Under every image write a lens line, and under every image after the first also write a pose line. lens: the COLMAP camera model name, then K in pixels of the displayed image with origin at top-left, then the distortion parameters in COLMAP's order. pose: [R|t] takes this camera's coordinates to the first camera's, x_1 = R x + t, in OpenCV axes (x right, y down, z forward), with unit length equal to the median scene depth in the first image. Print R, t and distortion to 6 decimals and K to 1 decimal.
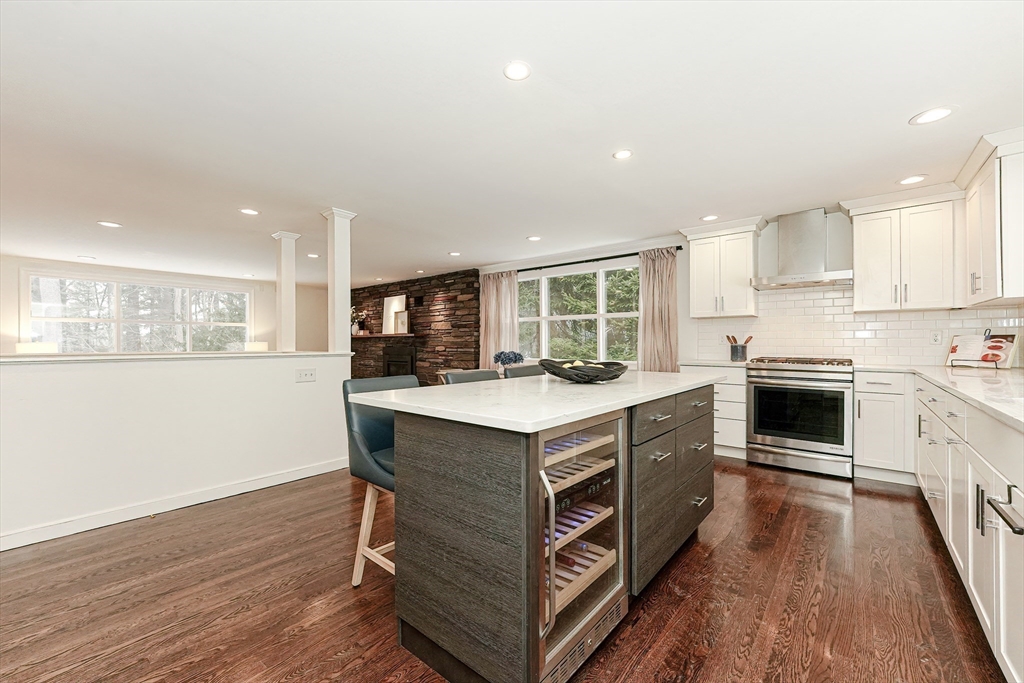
lens RADIAL K [[414.3, 0, 511.2], [0, 414.3, 343.1], [0, 0, 1]] dist [-0.009535, -0.000613]
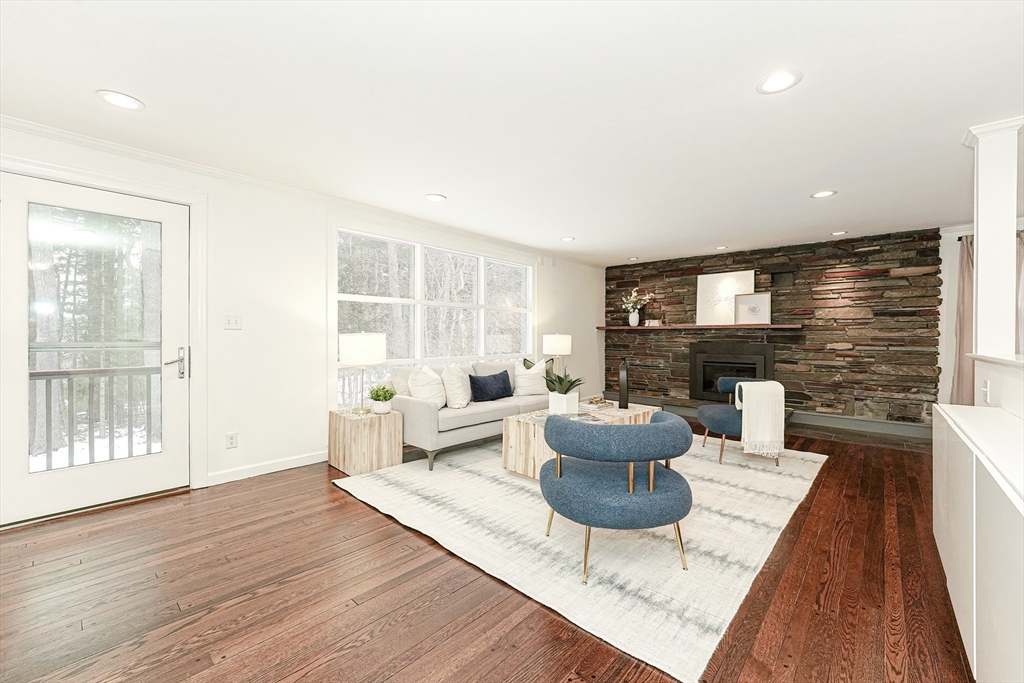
lens RADIAL K [[414.3, 0, 521.5], [0, 414.3, 338.0], [0, 0, 1]] dist [-0.009535, -0.000613]
pose [[0.999806, 0.006576, -0.018585, -0.681196], [-0.006464, 0.999961, 0.006055, -0.001010], [0.018624, -0.005934, 0.999809, 0.292599]]
